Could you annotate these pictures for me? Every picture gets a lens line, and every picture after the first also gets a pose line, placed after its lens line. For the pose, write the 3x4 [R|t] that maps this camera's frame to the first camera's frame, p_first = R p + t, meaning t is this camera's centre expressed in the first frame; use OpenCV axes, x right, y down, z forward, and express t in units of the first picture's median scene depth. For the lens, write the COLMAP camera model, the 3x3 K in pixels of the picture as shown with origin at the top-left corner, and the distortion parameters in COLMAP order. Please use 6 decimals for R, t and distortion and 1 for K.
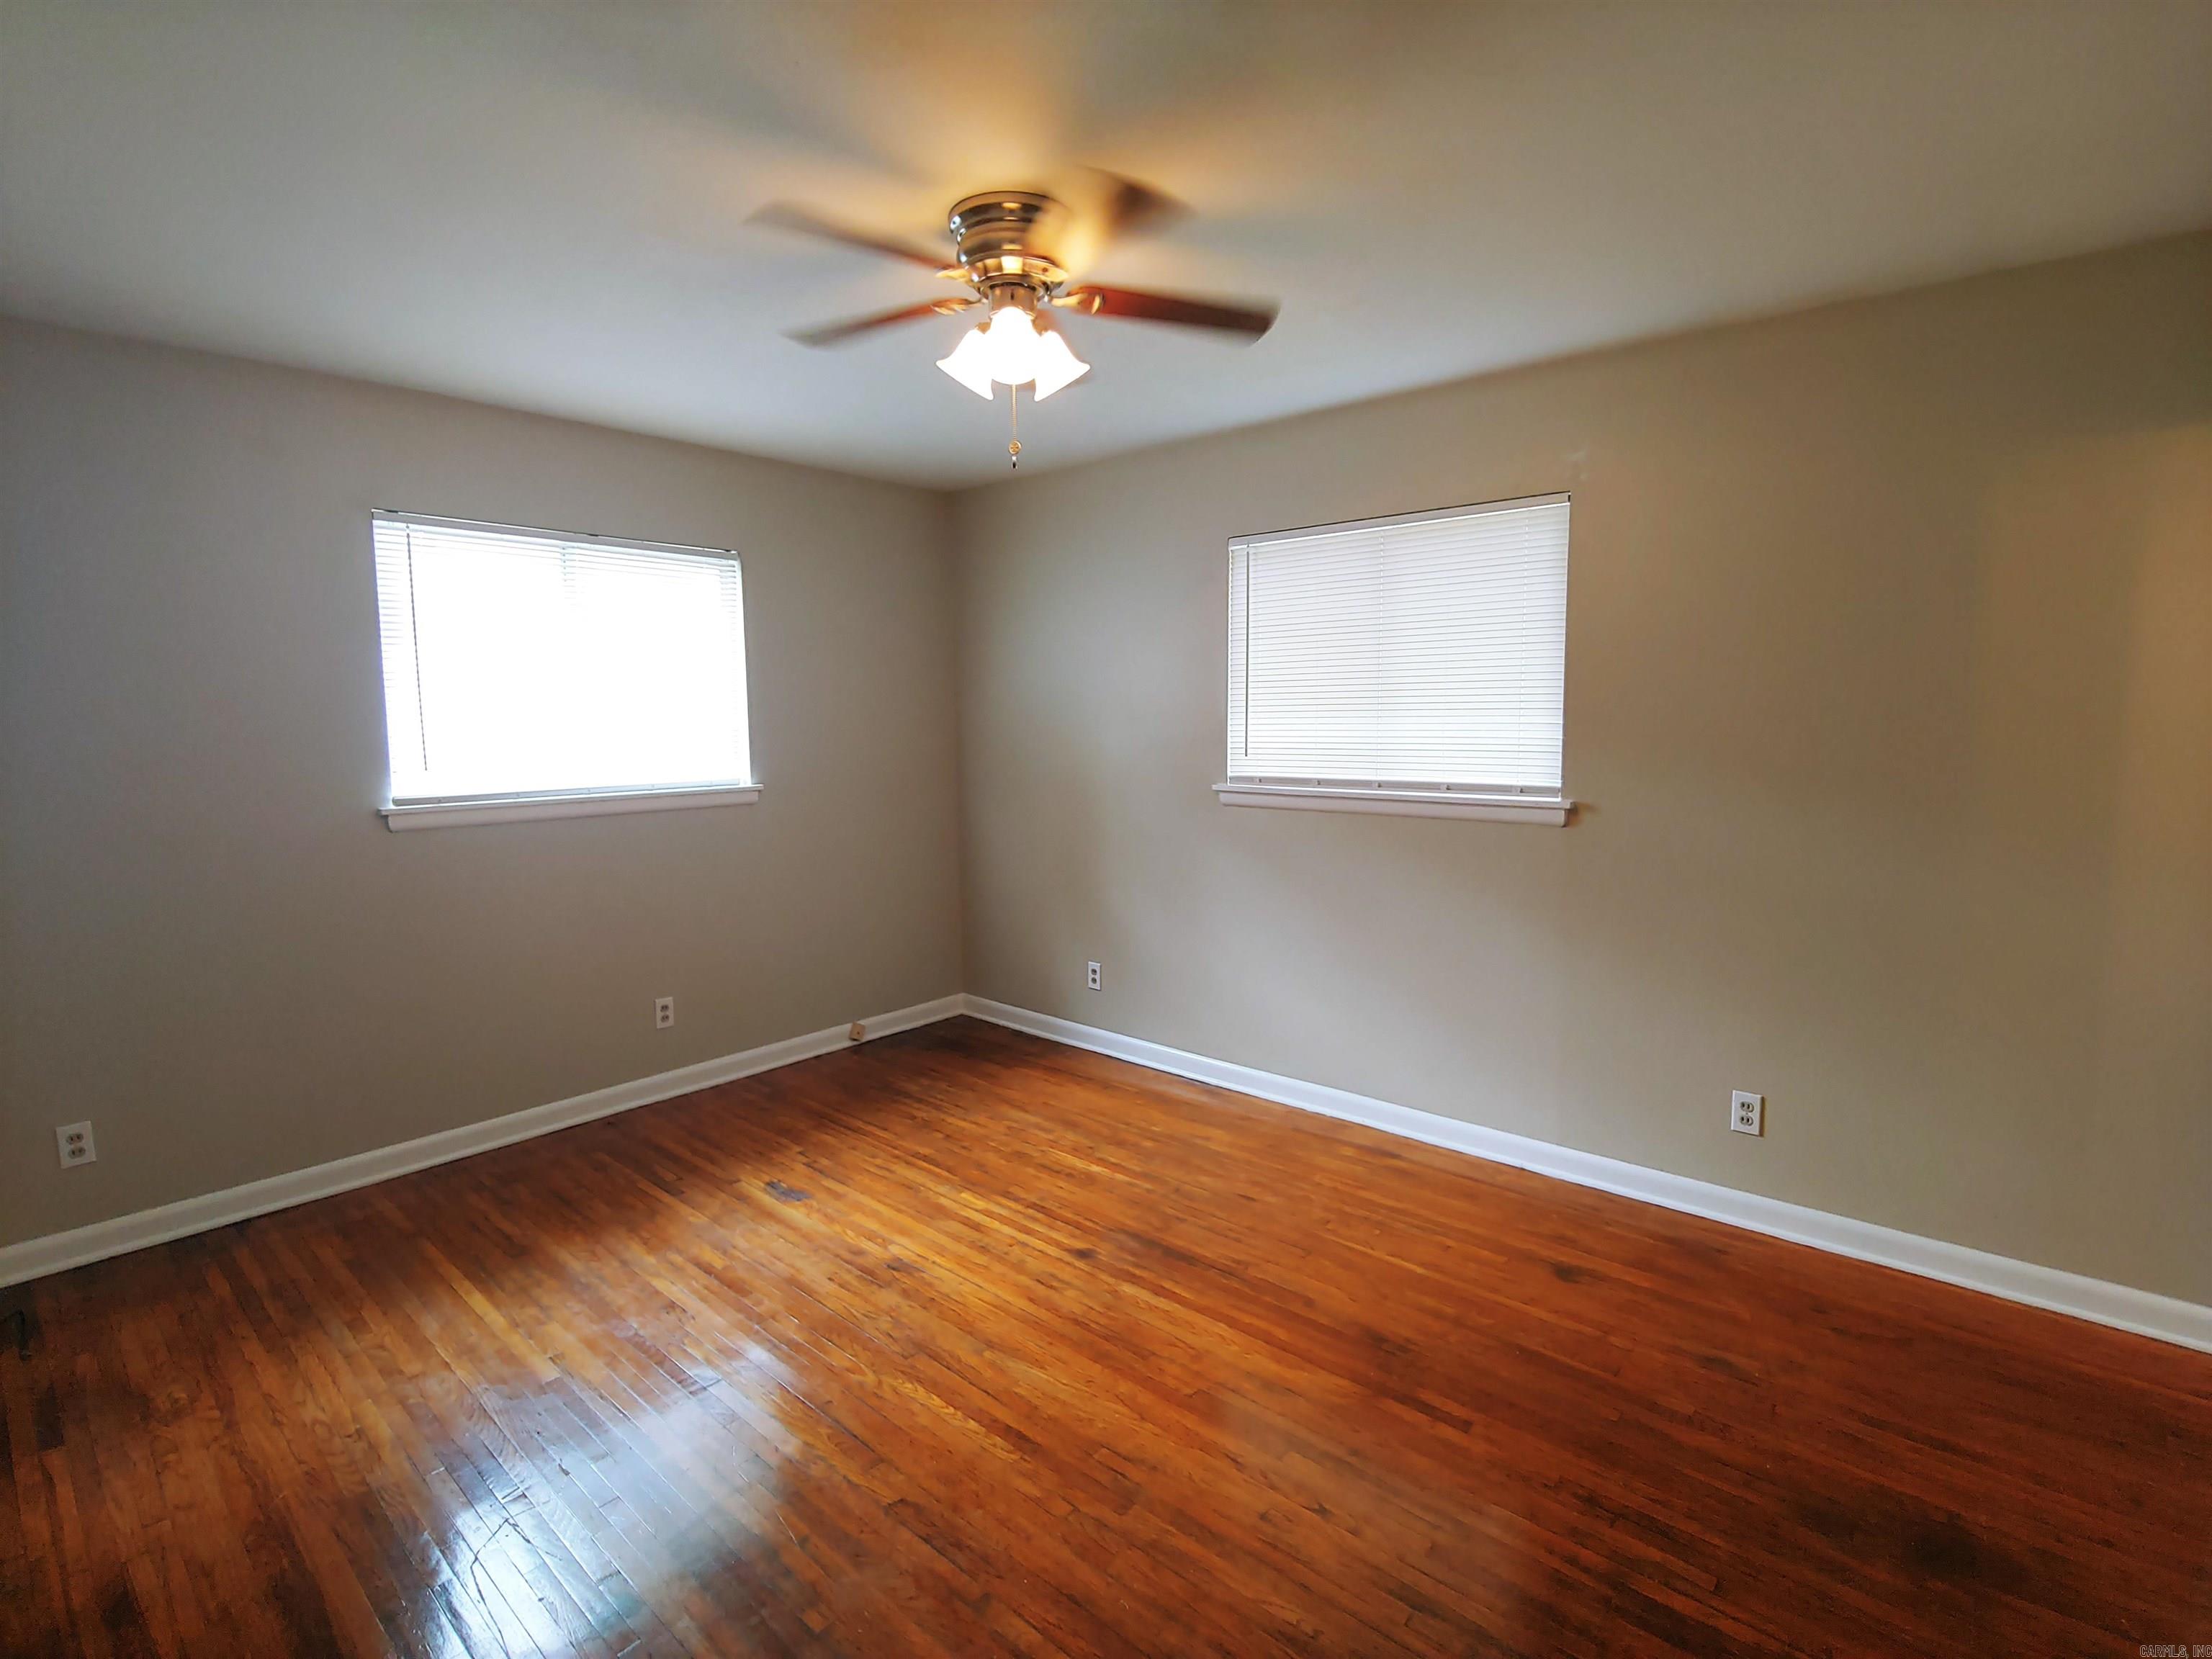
lens RADIAL K [[1054.2, 0, 1109.2], [0, 1054.2, 815.0], [0, 0, 1]] dist [-0.019446, -0.001095]
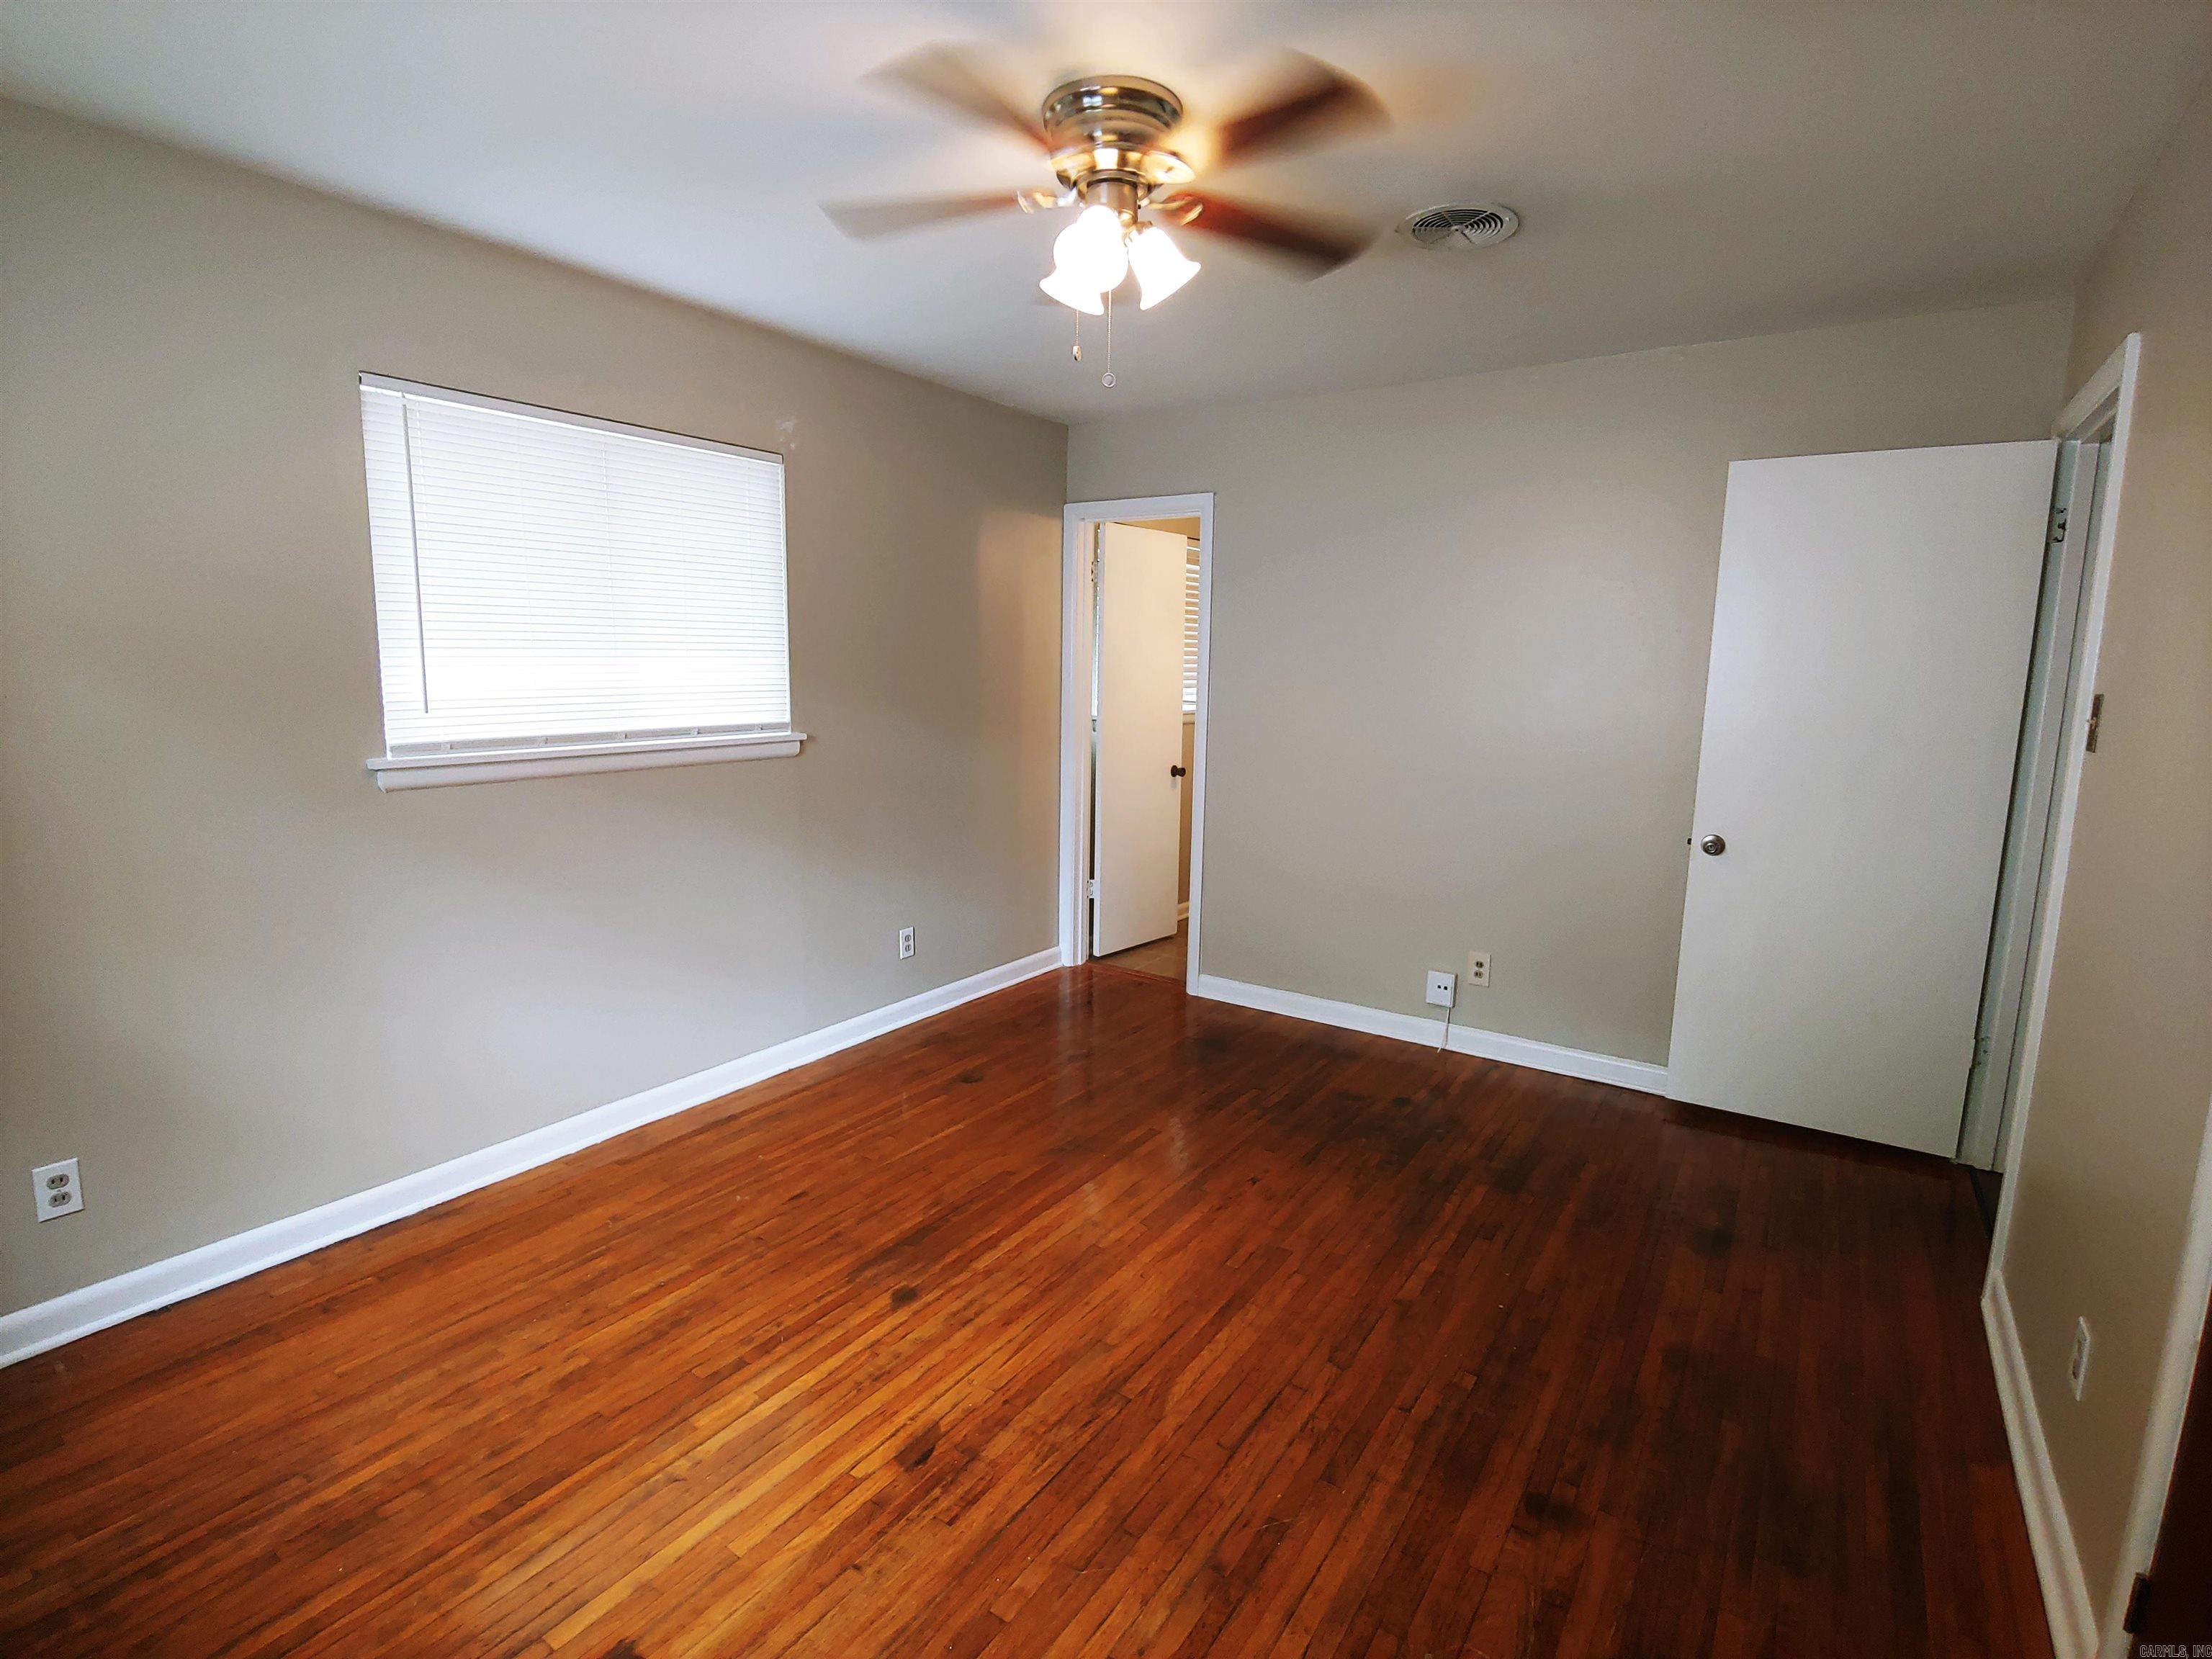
lens RADIAL K [[1043.6, 0, 1116.2], [0, 1043.6, 820.0], [0, 0, 1]] dist [-0.019925, -0.000169]
pose [[-0.123834, -0.142658, 0.981995, -0.799235], [0.081148, 0.984841, 0.153305, -0.073188], [-0.988979, 0.098672, -0.110380, 0.873325]]
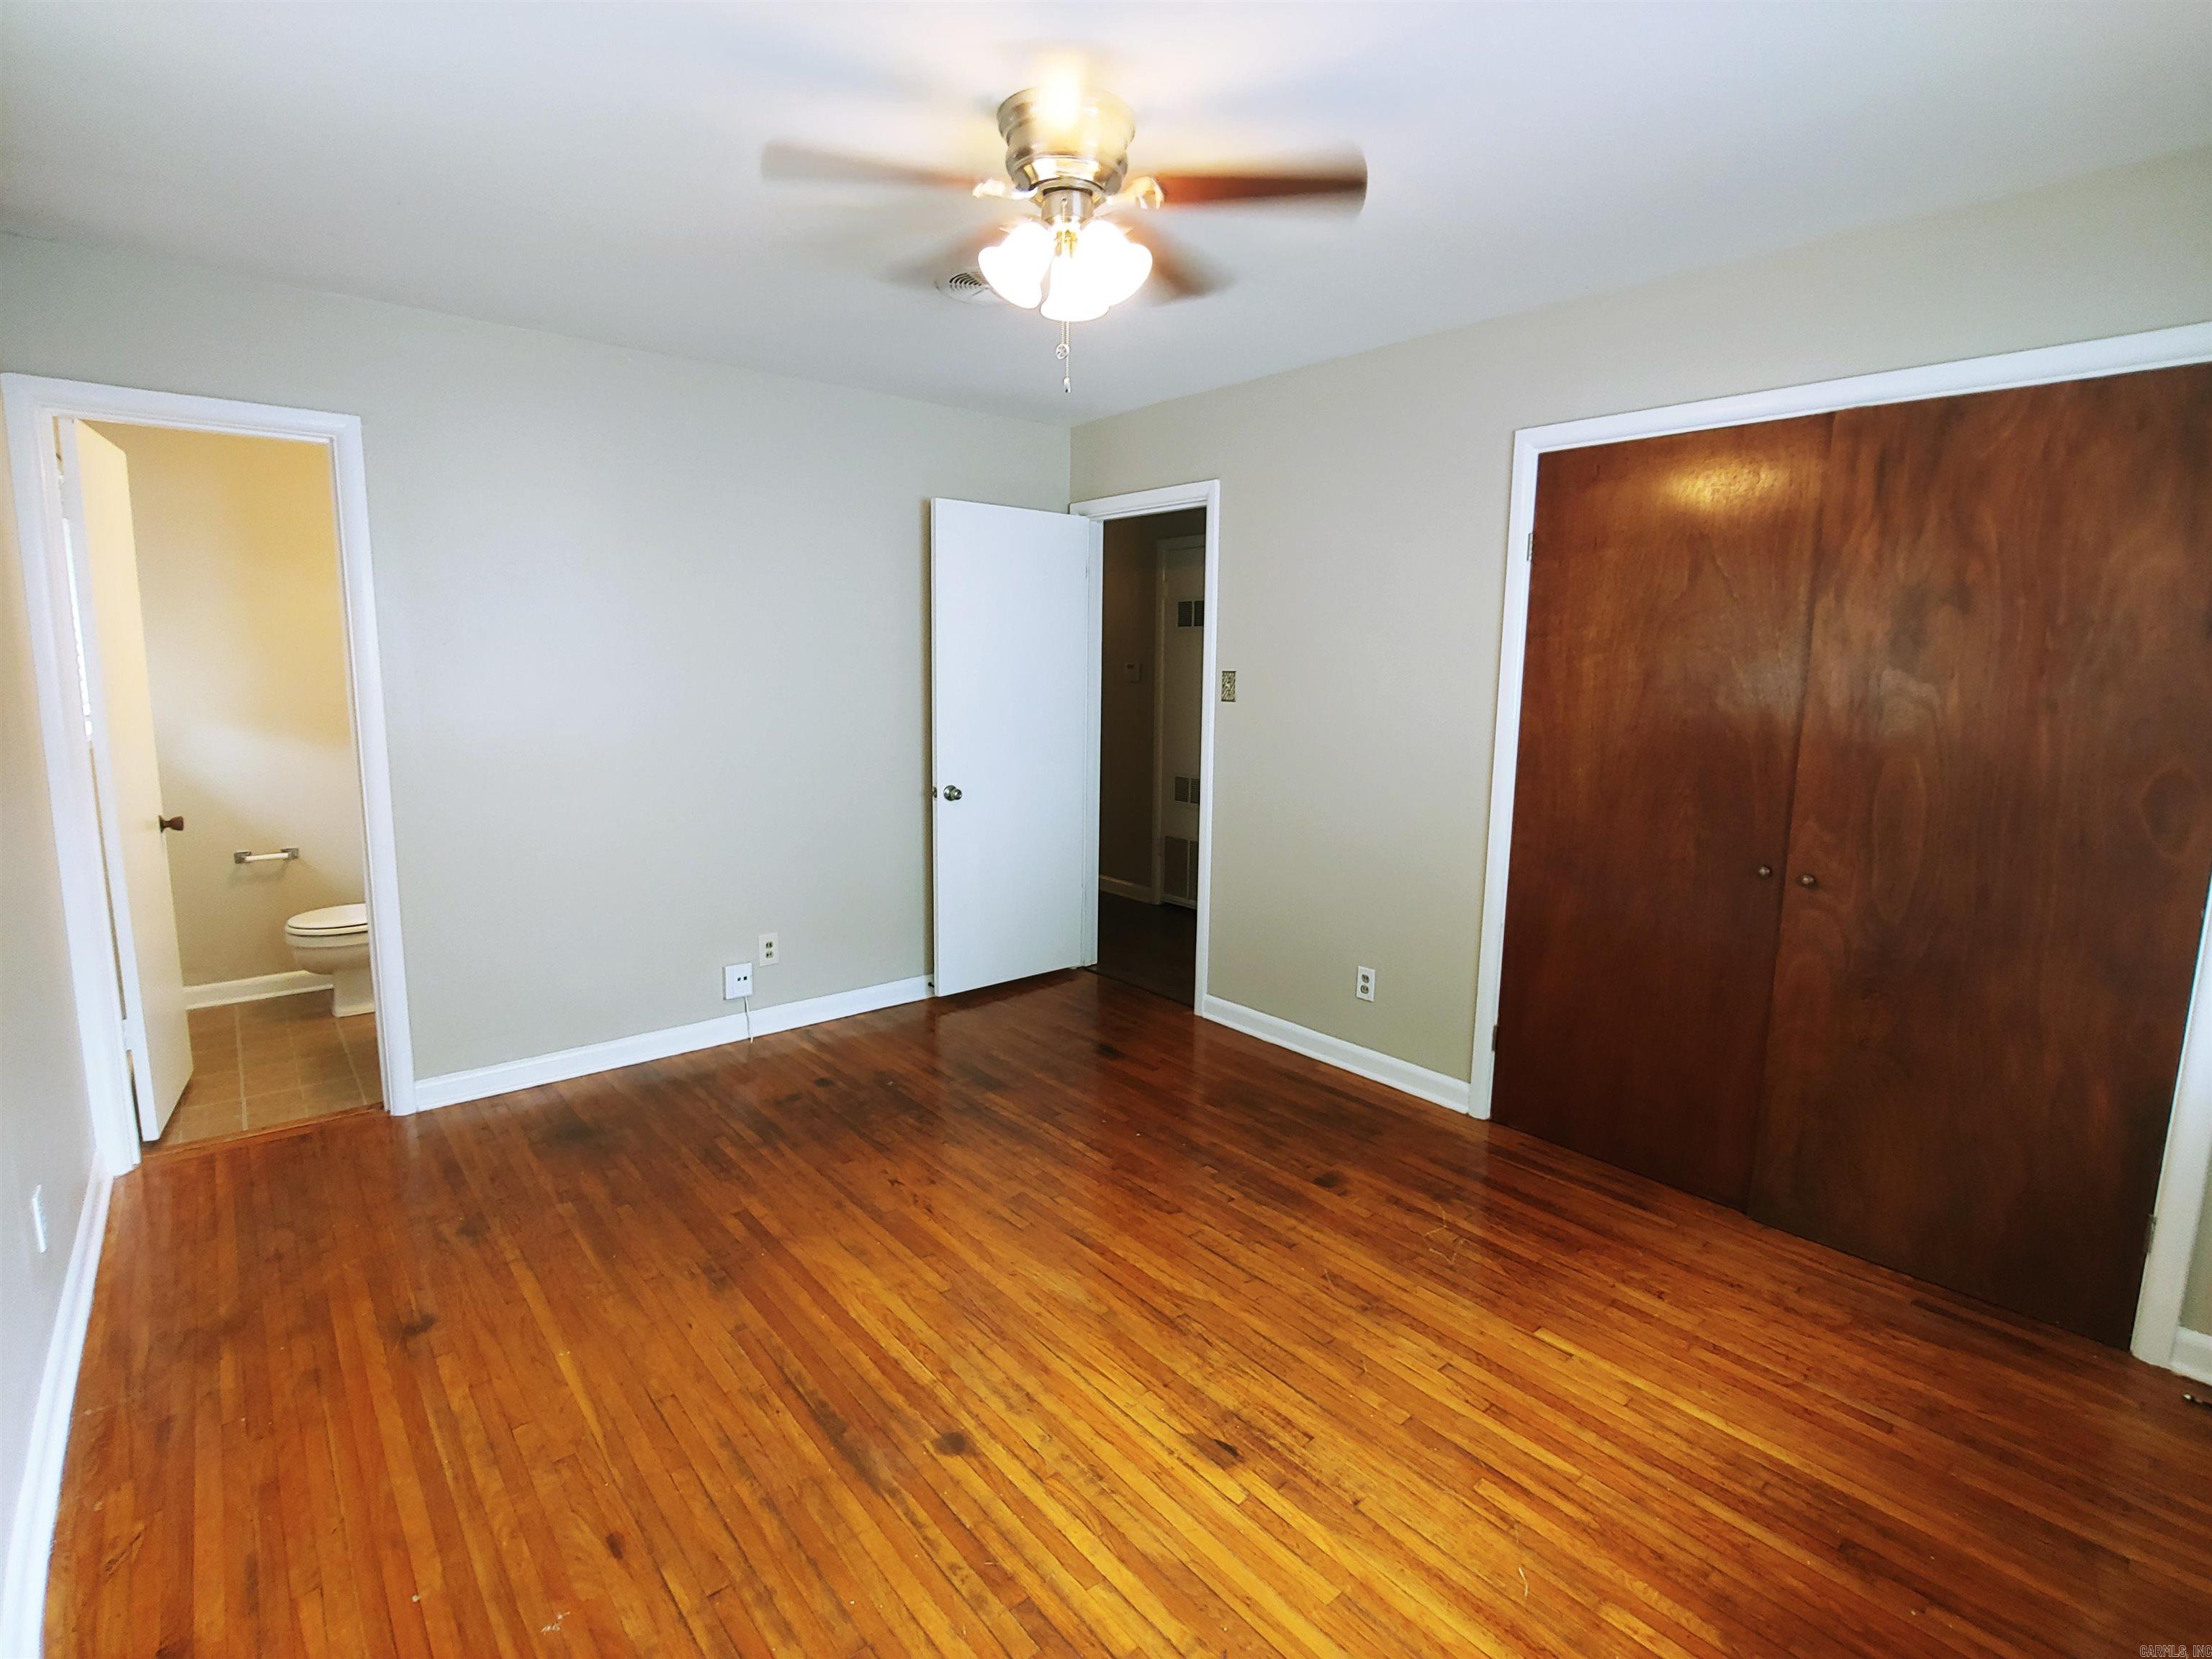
lens RADIAL K [[1054.2, 0, 1109.2], [0, 1054.2, 815.0], [0, 0, 1]] dist [-0.019446, -0.001095]
pose [[-0.988776, -0.024590, 0.147365, -0.212073], [0.011379, 0.971102, 0.238393, -0.143734], [-0.148969, 0.237394, -0.959923, 1.523870]]
